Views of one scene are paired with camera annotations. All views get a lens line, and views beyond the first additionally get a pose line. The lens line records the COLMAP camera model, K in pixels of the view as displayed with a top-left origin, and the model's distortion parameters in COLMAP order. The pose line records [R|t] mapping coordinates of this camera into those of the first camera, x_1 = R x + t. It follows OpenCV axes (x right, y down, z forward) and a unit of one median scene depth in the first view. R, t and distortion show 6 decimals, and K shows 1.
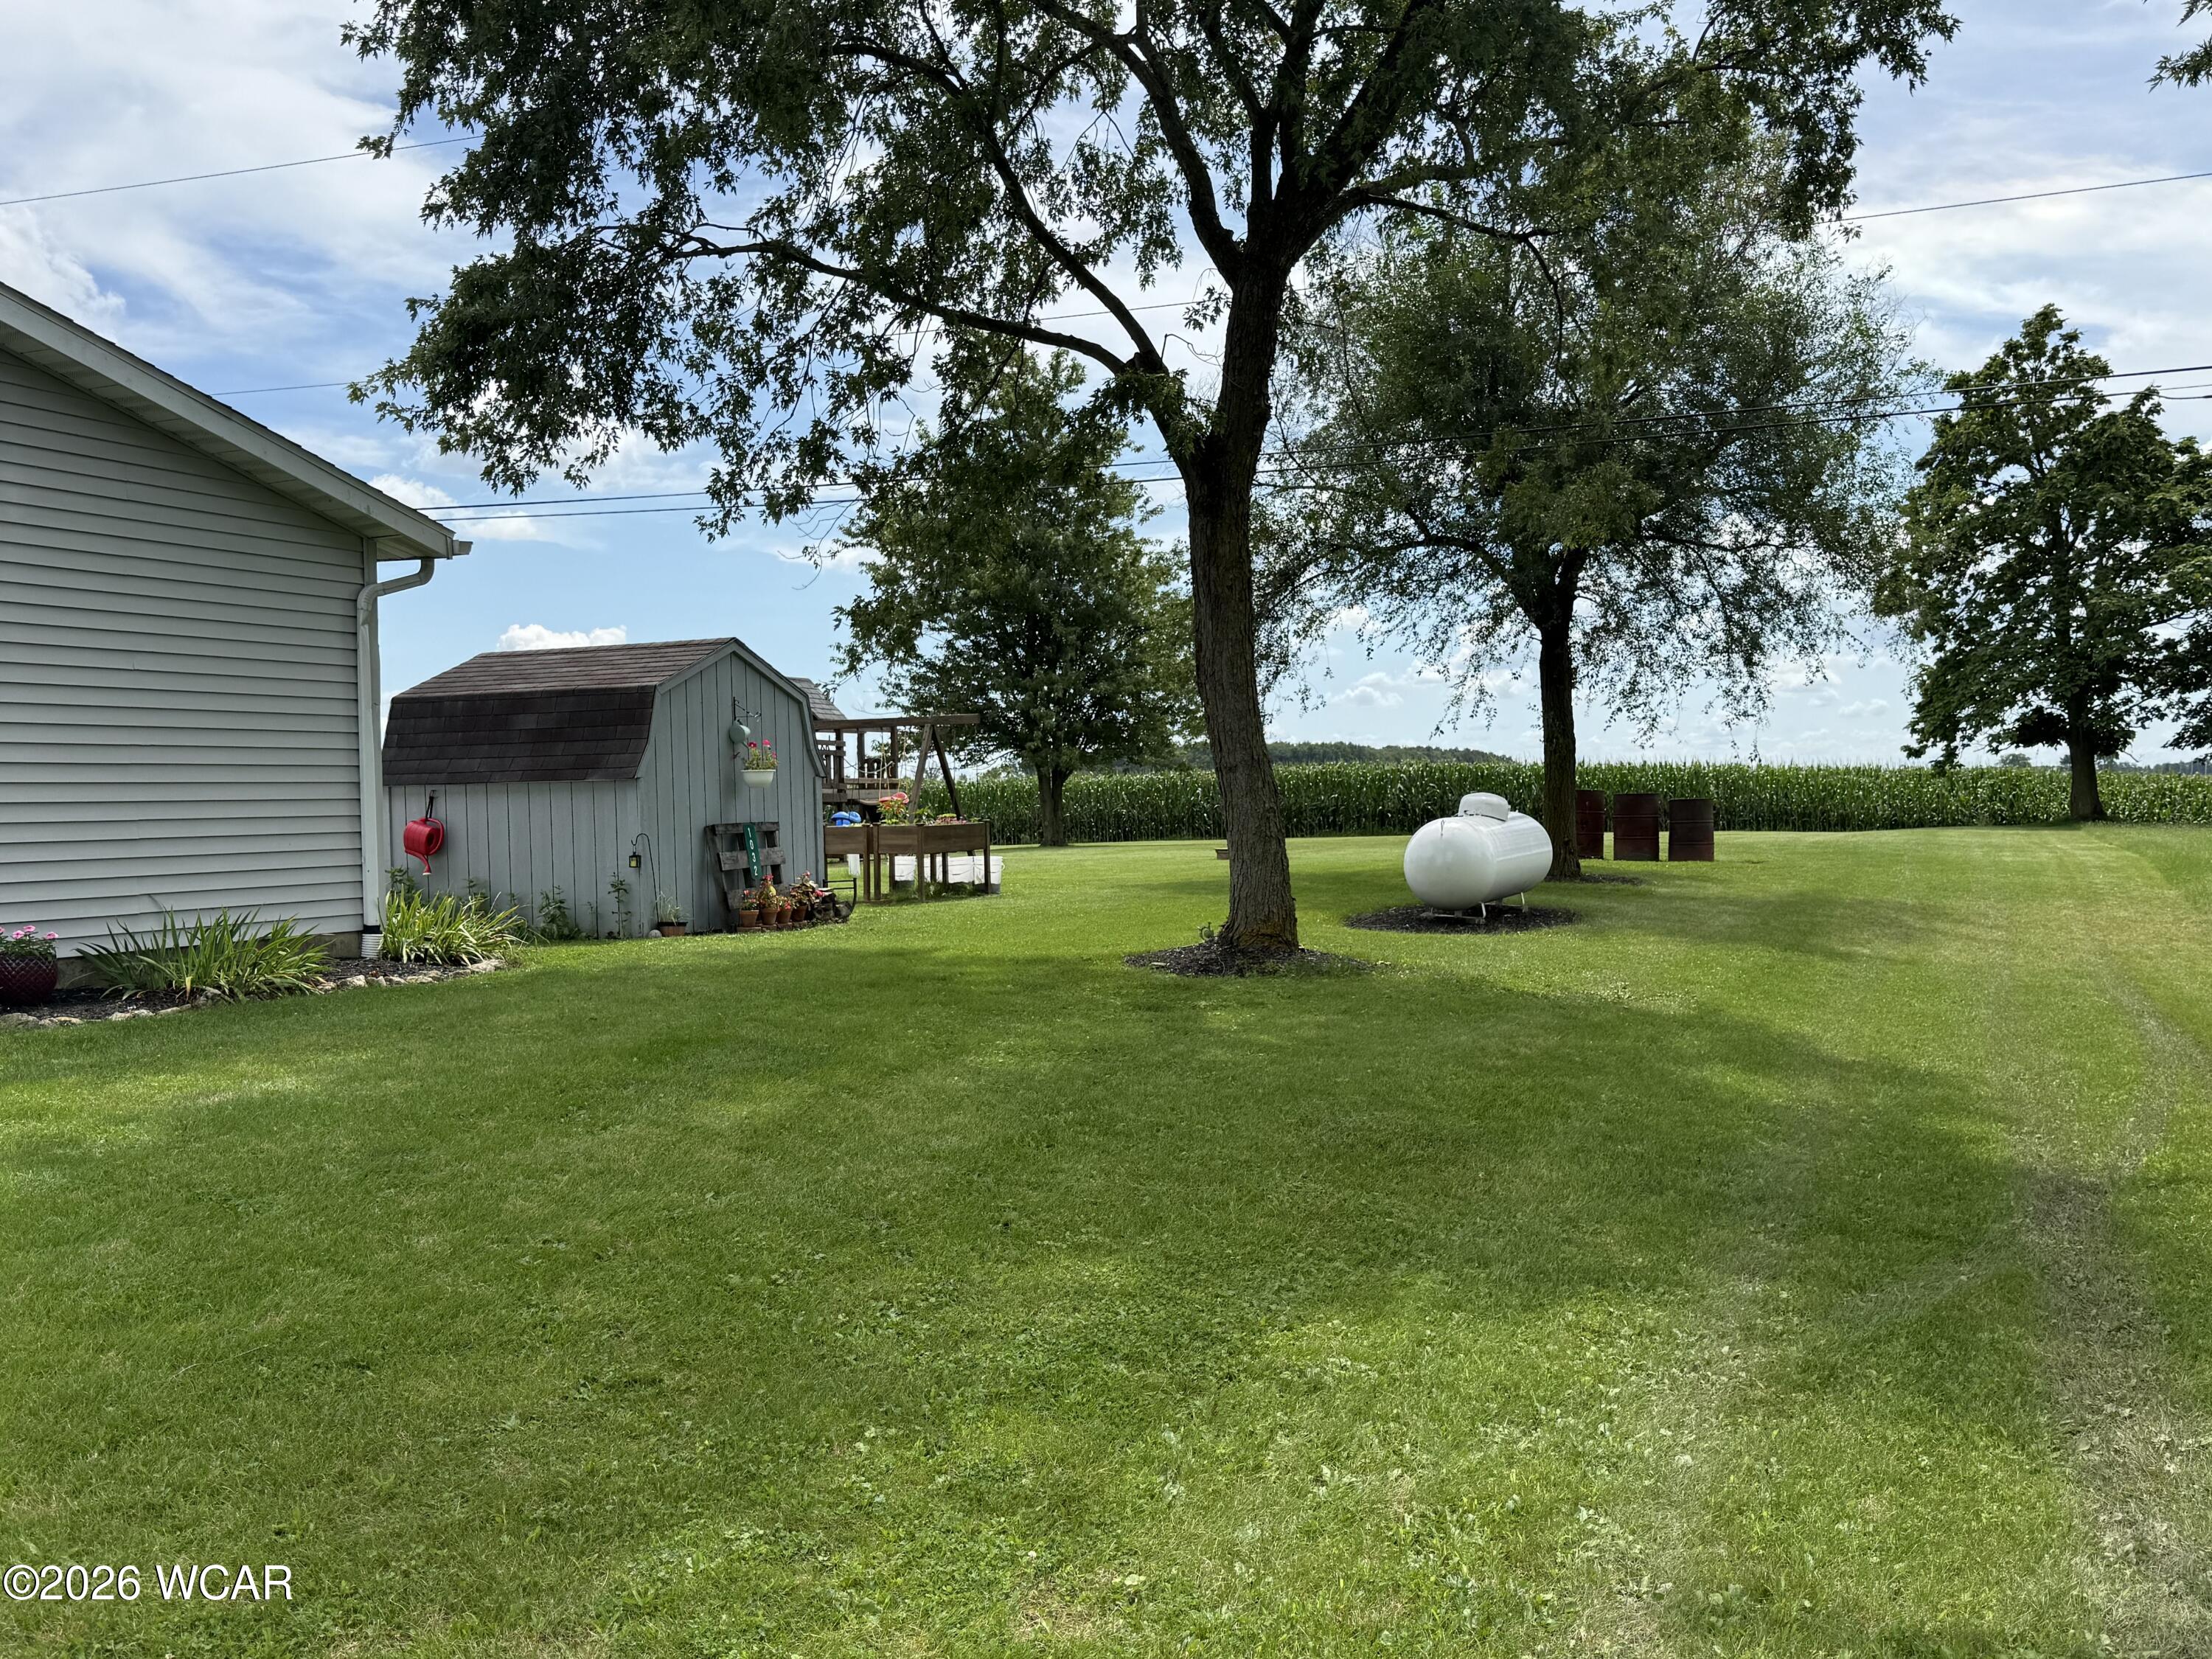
lens RADIAL K [[1931.8, 0, 1108.5], [0, 1931.8, 833.5], [0, 0, 1]] dist [0.057387, -0.091701]
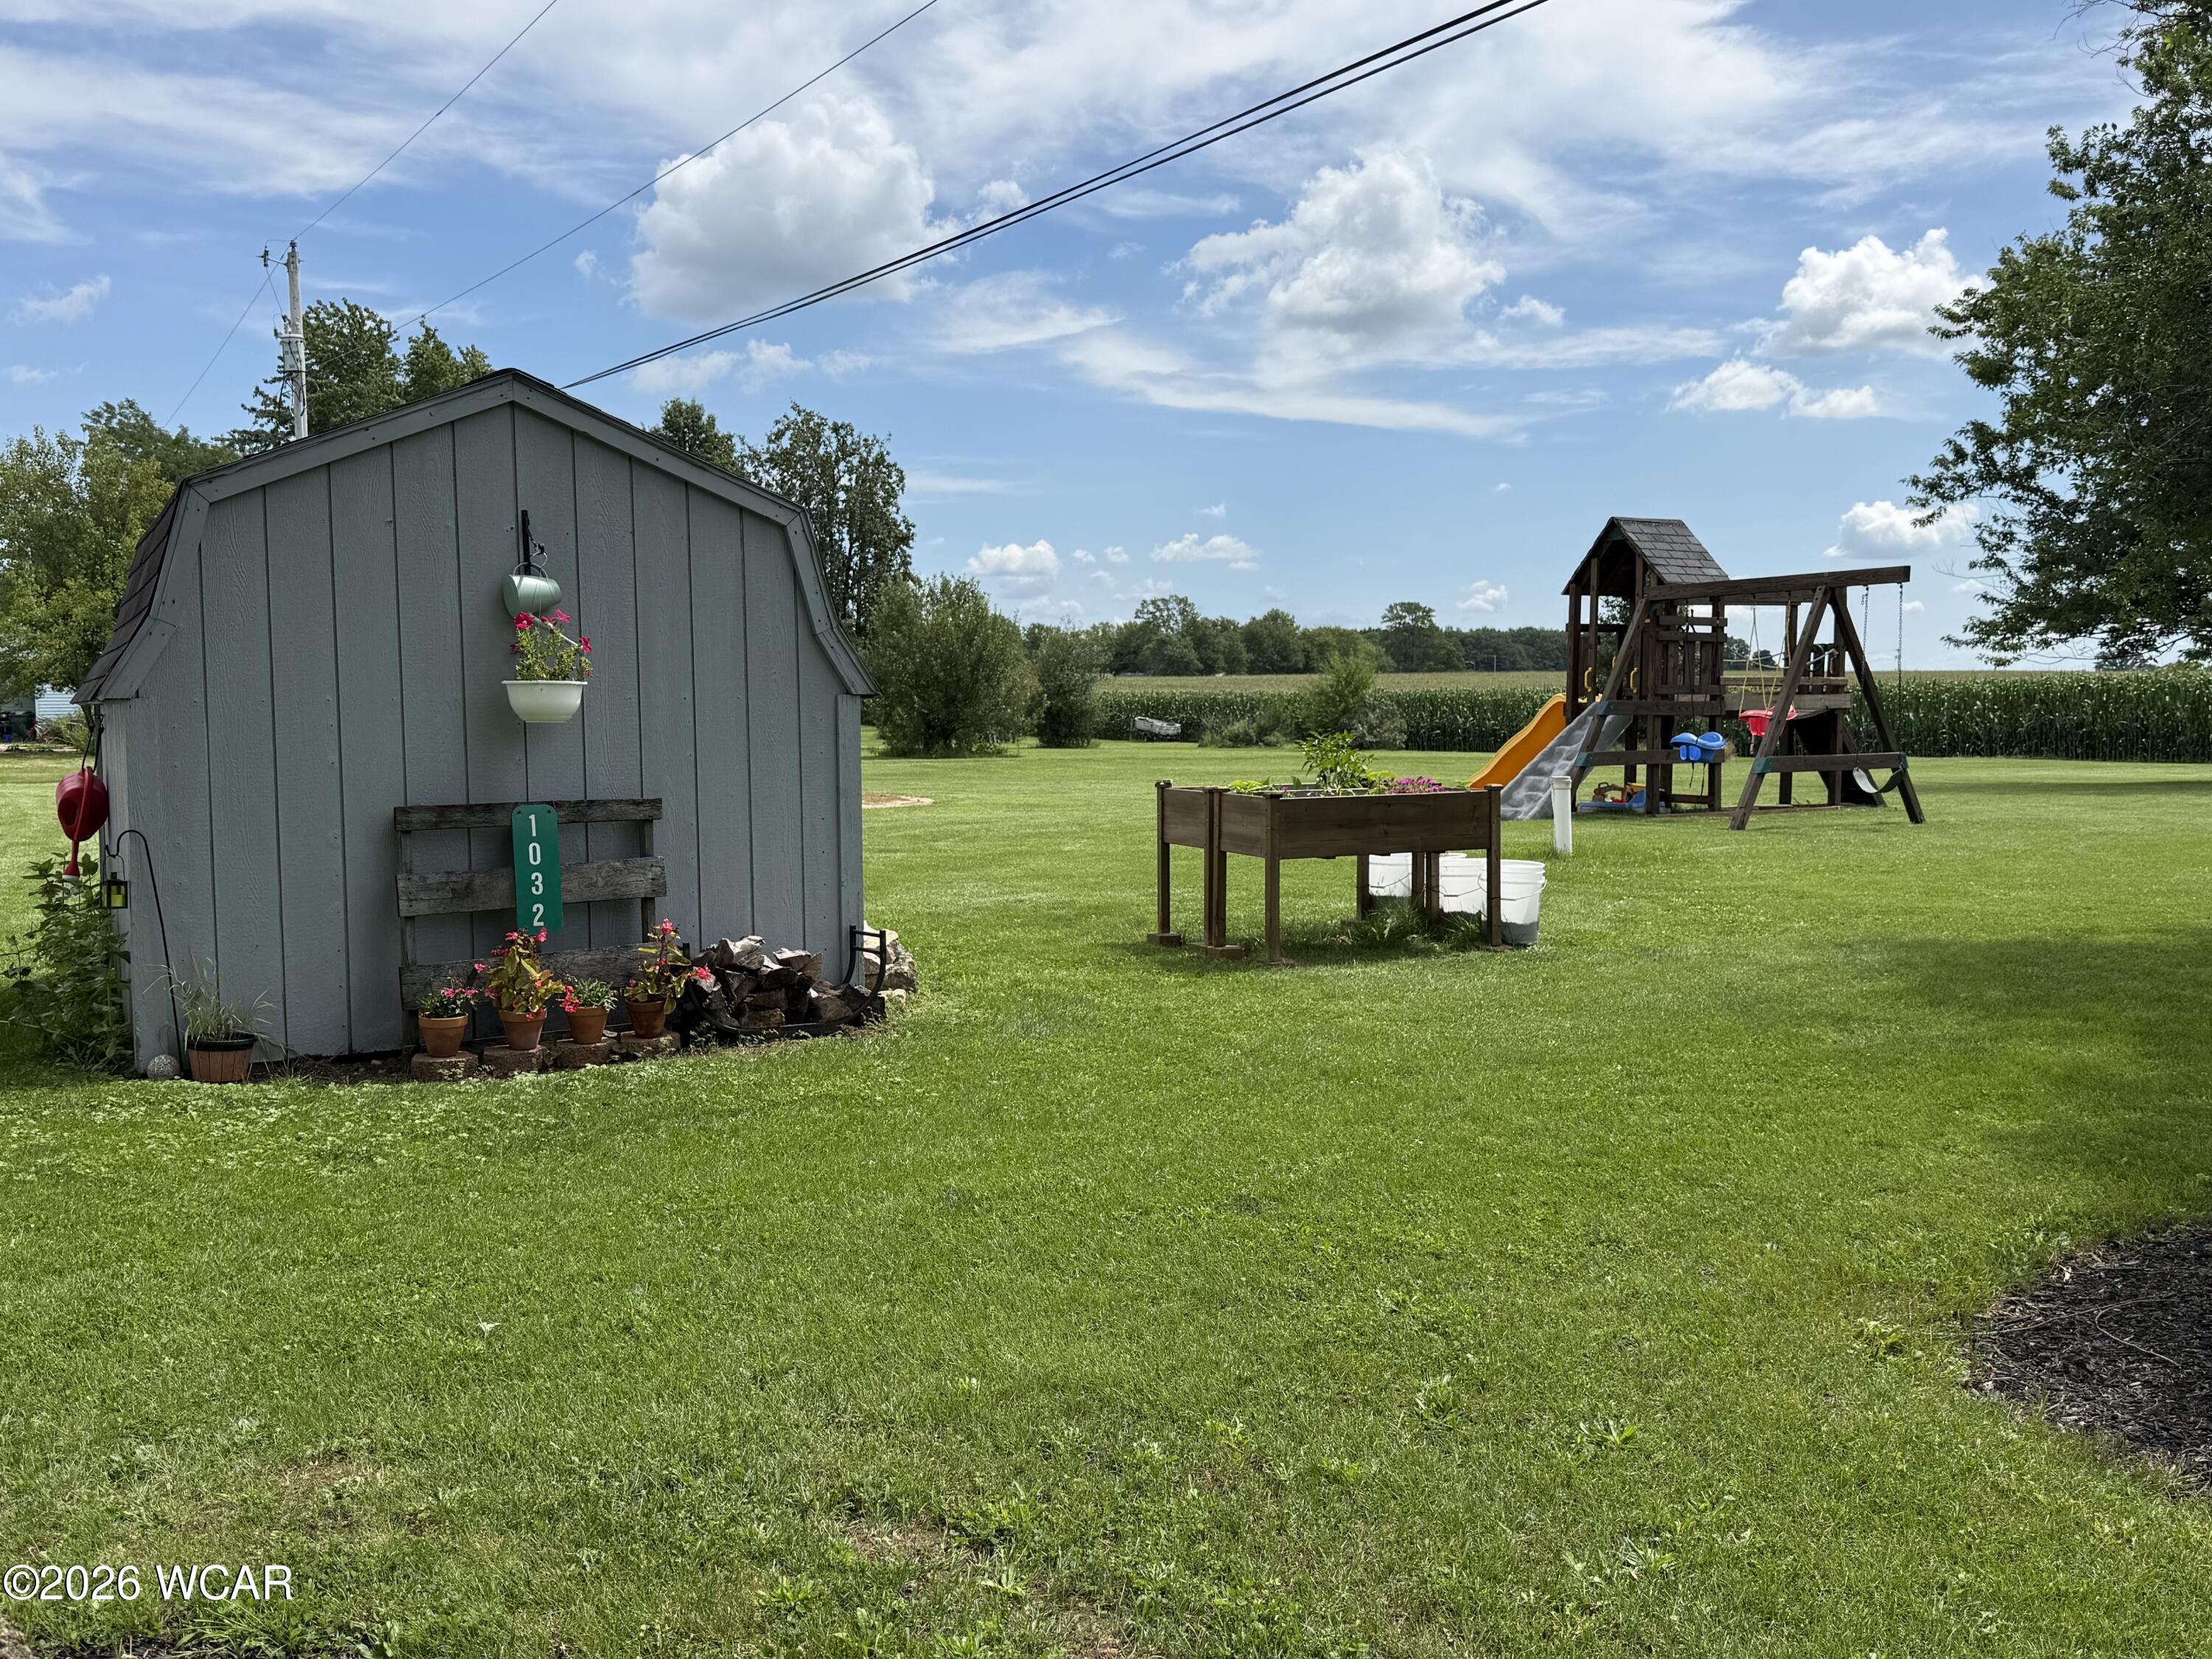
lens RADIAL K [[1931.8, 0, 1096.7], [0, 1931.8, 818.6], [0, 0, 1]] dist [0.057387, -0.091701]
pose [[0.785881, 0.039503, -0.617115, 0.064788], [-0.009978, 0.998638, 0.051219, -0.009367], [0.618298, -0.034094, 0.785204, 0.270853]]
